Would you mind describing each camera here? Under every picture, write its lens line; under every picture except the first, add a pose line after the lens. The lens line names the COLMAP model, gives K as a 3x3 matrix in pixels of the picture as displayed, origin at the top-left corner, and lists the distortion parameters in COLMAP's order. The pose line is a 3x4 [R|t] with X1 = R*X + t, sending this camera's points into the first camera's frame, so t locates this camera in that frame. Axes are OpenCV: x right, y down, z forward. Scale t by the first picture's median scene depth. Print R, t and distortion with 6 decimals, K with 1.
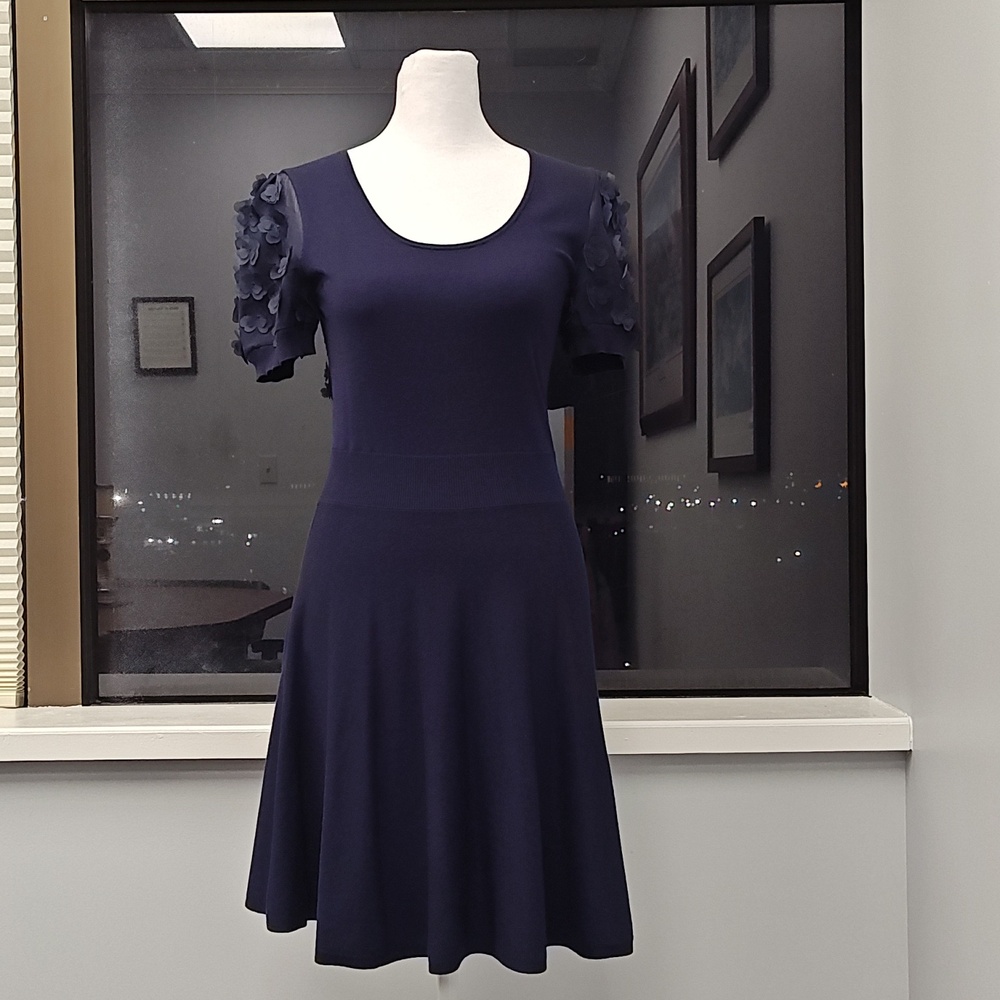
lens RADIAL K [[1535.3, 0, 500.0], [0, 1535.3, 500.0], [0, 0, 1]] dist [-0.027166, -0.198411]
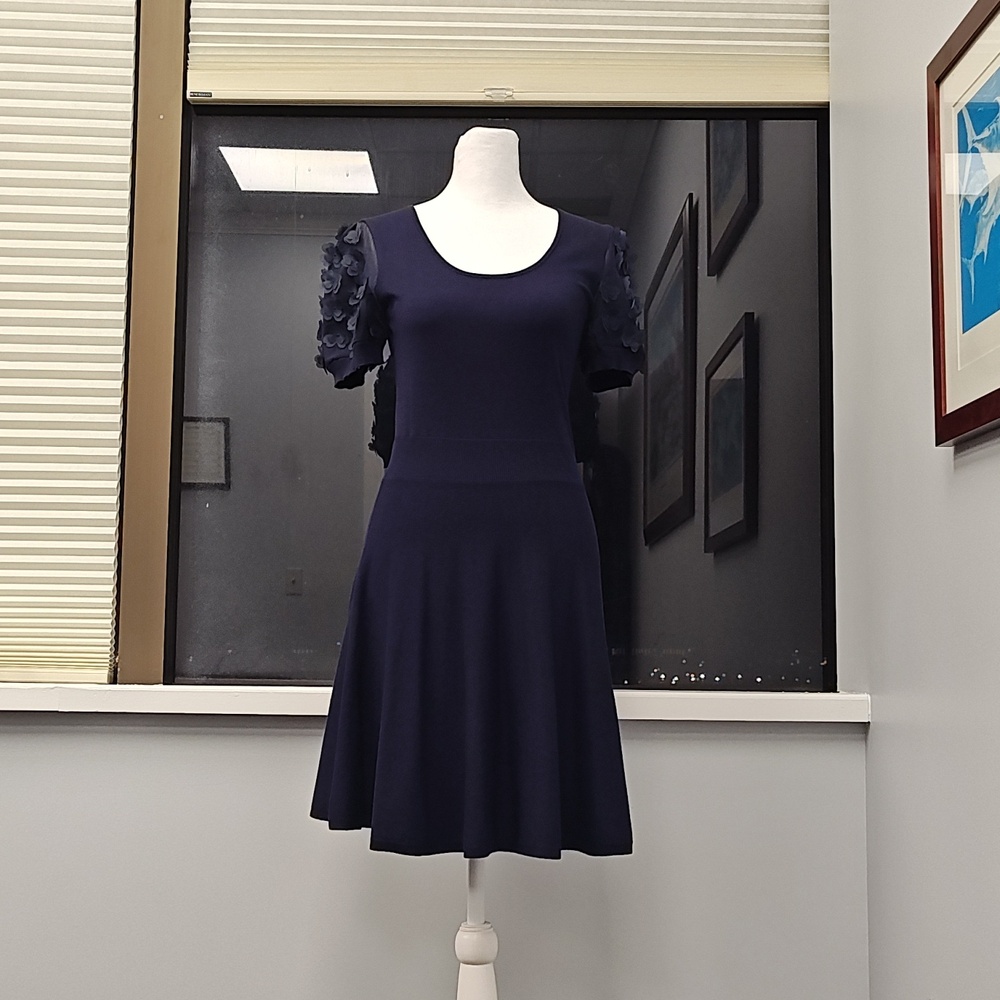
lens RADIAL K [[1535.3, 0, 500.0], [0, 1535.3, 500.0], [0, 0, 1]] dist [-0.027166, -0.198411]
pose [[0.999756, 0.021547, -0.004785, -0.017022], [-0.021945, 0.993548, -0.111273, 0.149171], [0.002357, 0.111351, 0.993778, -0.223734]]
